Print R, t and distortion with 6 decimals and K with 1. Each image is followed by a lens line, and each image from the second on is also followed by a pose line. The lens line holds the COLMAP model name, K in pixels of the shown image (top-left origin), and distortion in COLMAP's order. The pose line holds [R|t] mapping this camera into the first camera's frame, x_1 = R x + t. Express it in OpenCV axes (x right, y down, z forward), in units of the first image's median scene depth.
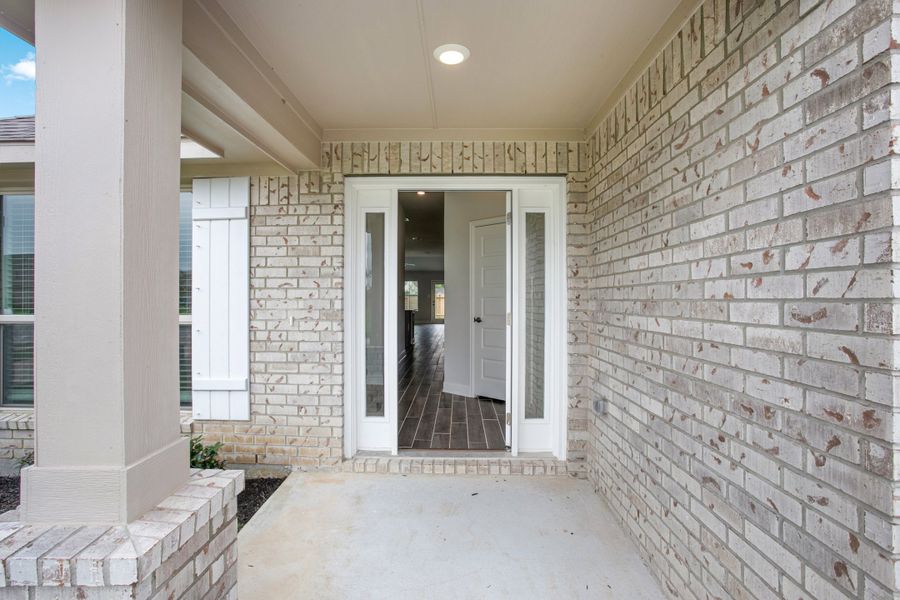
lens RADIAL K [[562.4, 0, 451.3], [0, 562.4, 292.0], [0, 0, 1]] dist [-0.001960, 0.000802]
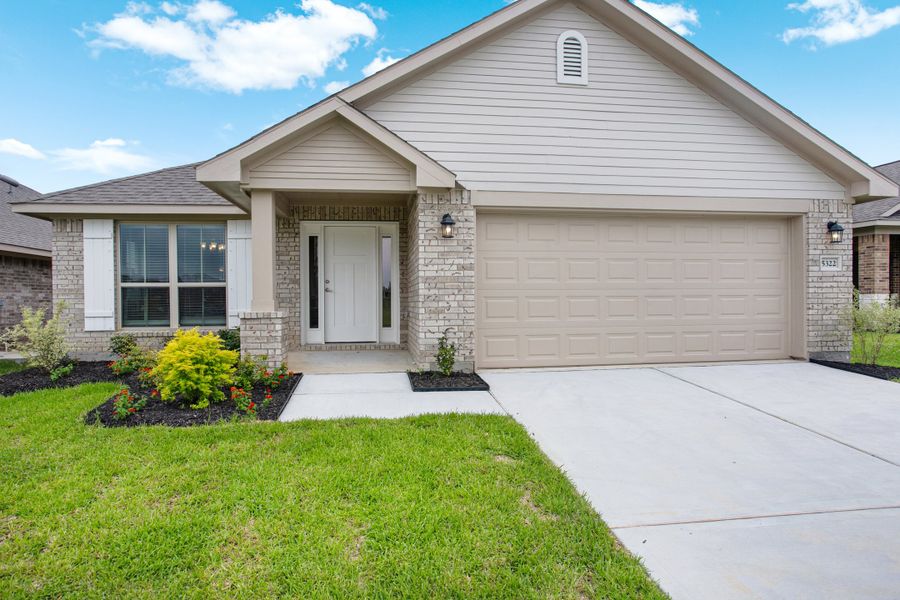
lens RADIAL K [[519.7, 0, 460.5], [0, 519.7, 287.3], [0, 0, 1]] dist [-0.001059, 0.001225]
pose [[0.987555, -0.009389, 0.156993, 0.117492], [0.014635, 0.999371, -0.032291, 0.140244], [-0.156592, 0.034187, 0.987072, -1.158109]]
